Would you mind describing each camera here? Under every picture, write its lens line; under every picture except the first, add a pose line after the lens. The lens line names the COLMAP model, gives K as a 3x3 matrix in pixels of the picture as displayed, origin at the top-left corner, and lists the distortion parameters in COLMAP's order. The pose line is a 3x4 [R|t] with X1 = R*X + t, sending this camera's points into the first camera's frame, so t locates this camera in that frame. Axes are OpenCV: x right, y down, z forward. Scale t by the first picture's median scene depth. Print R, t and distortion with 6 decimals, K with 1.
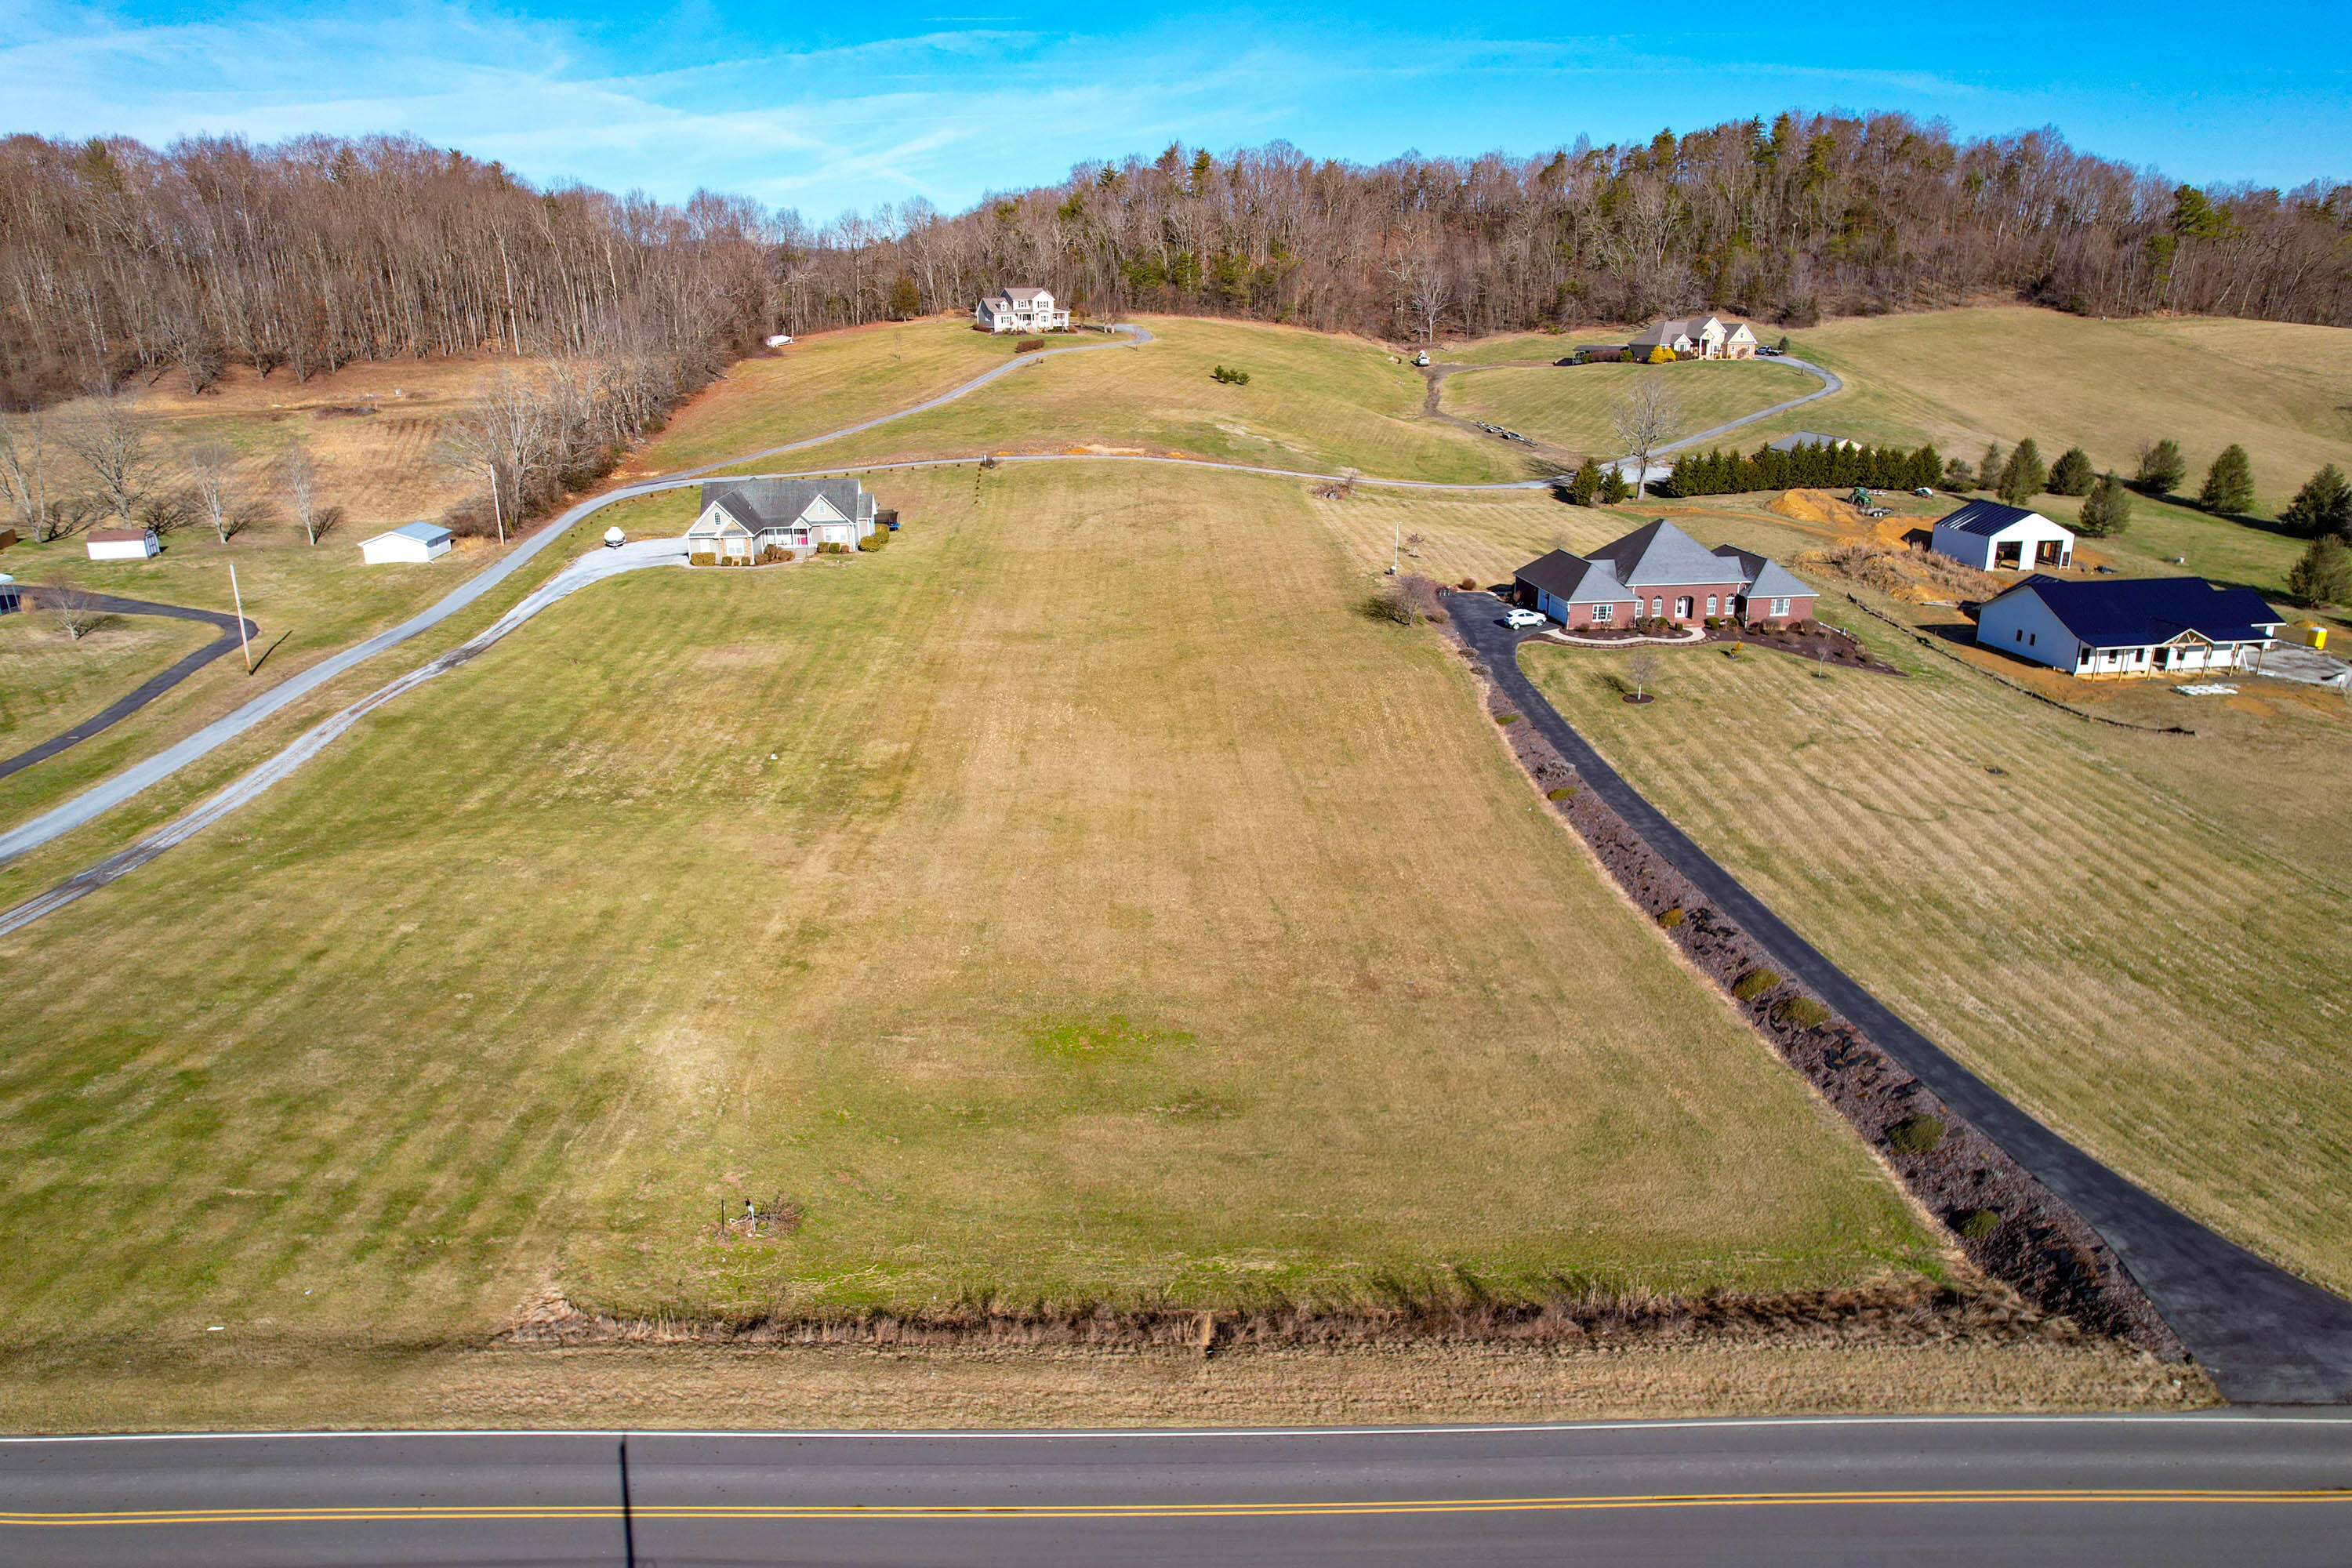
lens RADIAL K [[1499.3, 0, 1180.6], [0, 1499.3, 777.8], [0, 0, 1]] dist [-0.066966, 0.051971]
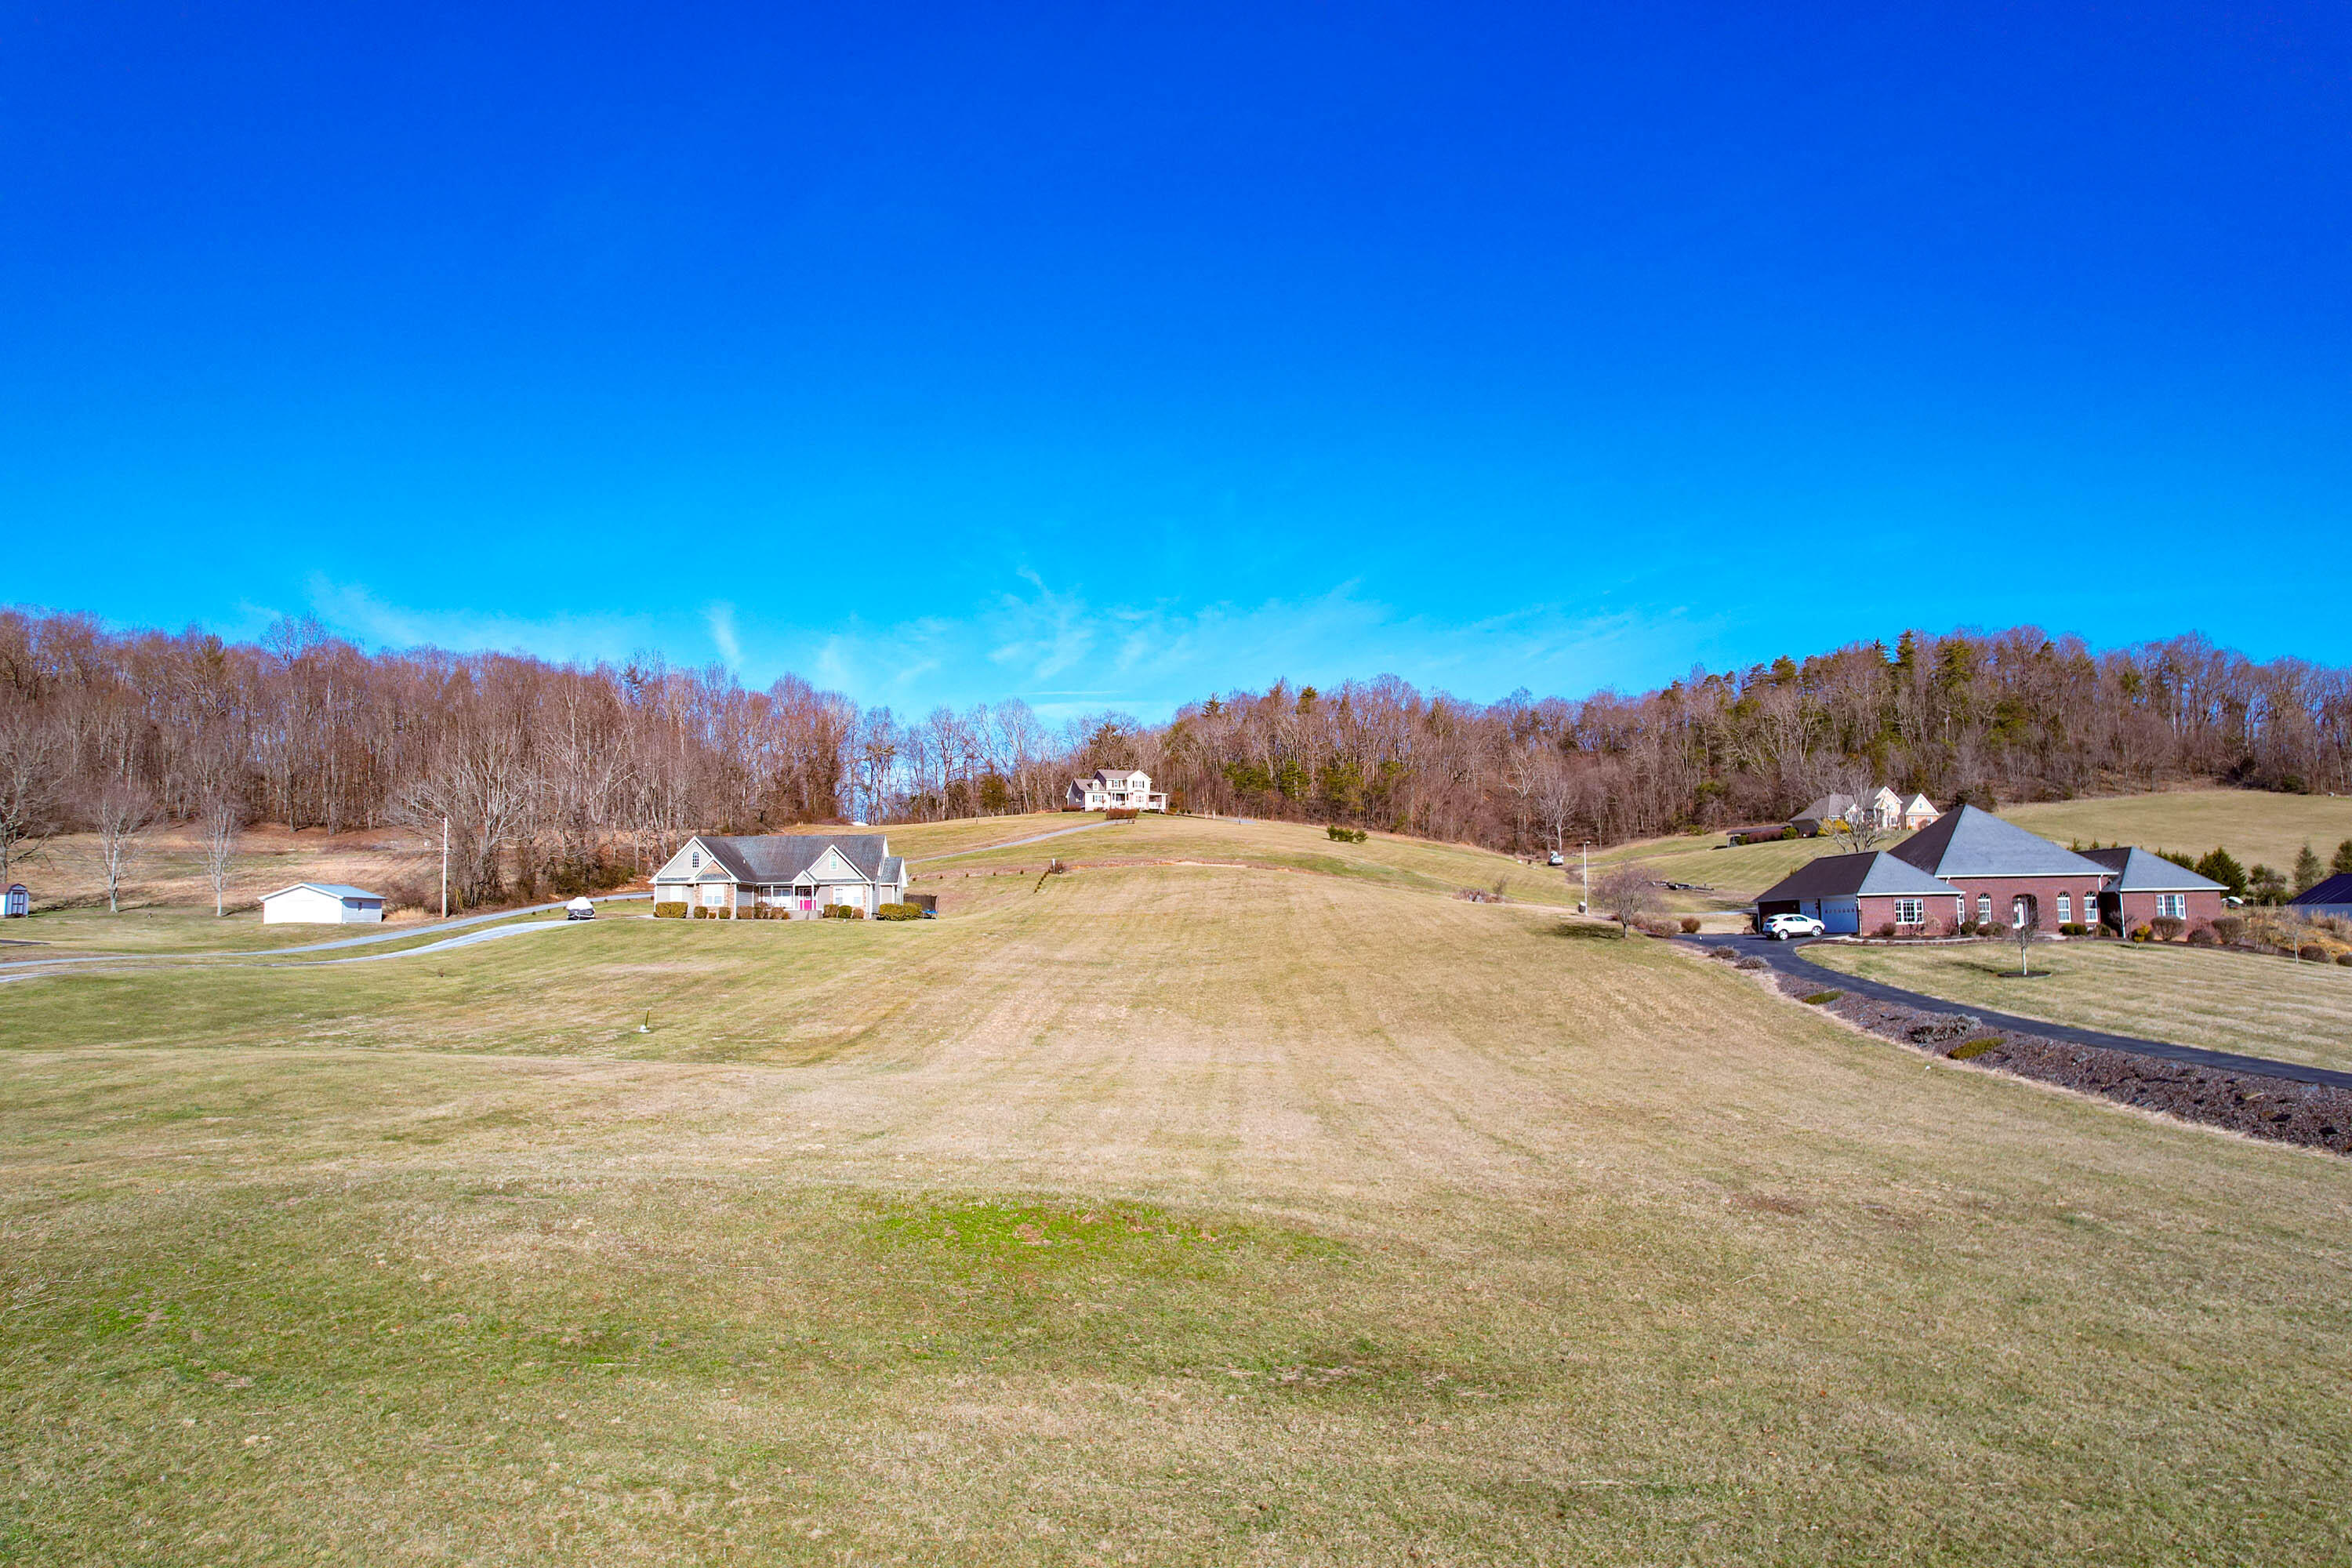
lens RADIAL K [[1499.3, 0, 1178.0], [0, 1499.3, 772.1], [0, 0, 1]] dist [-0.066966, 0.051971]
pose [[0.997333, -0.011500, -0.072080, -0.001987], [-0.018851, 0.913424, -0.406574, 0.113505], [0.070515, 0.406848, 0.910770, 0.333855]]
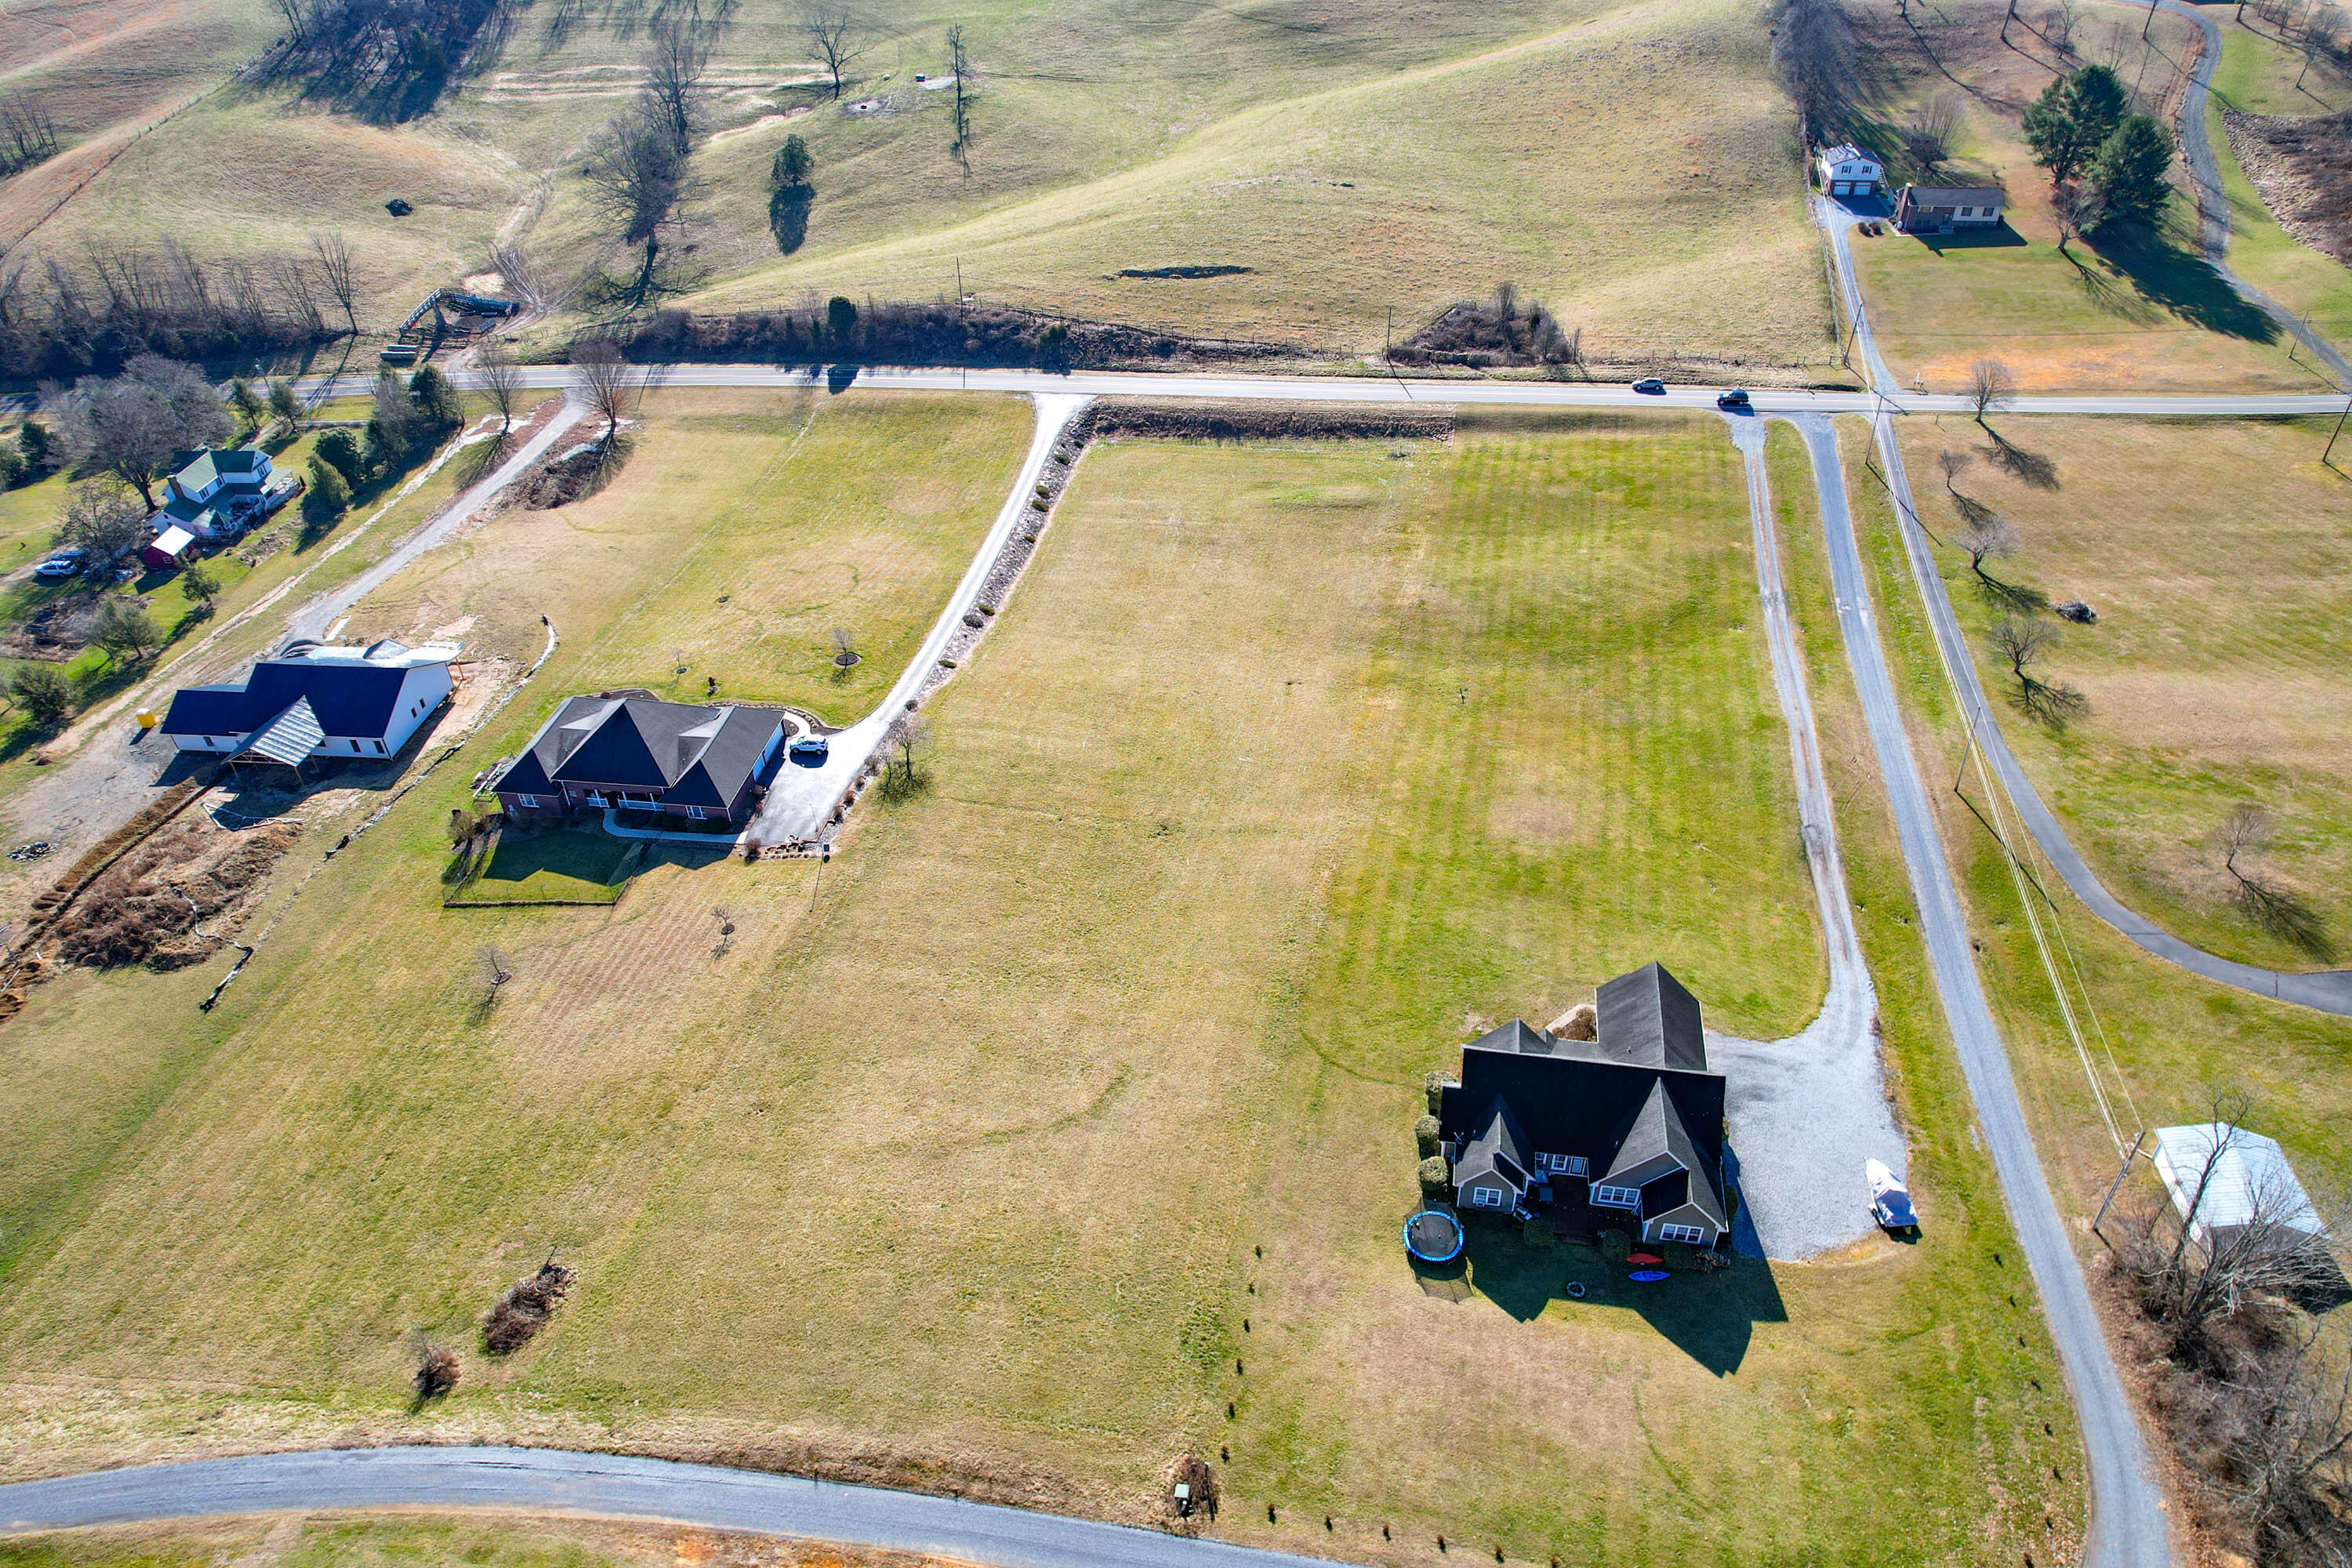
lens RADIAL K [[1499.3, 0, 1168.1], [0, 1499.3, 791.0], [0, 0, 1]] dist [-0.066966, 0.051971]
pose [[-0.966430, -0.121977, 0.226131, -0.278319], [0.116794, 0.575371, 0.809511, -0.953726], [-0.228851, 0.808746, -0.541809, 1.584391]]
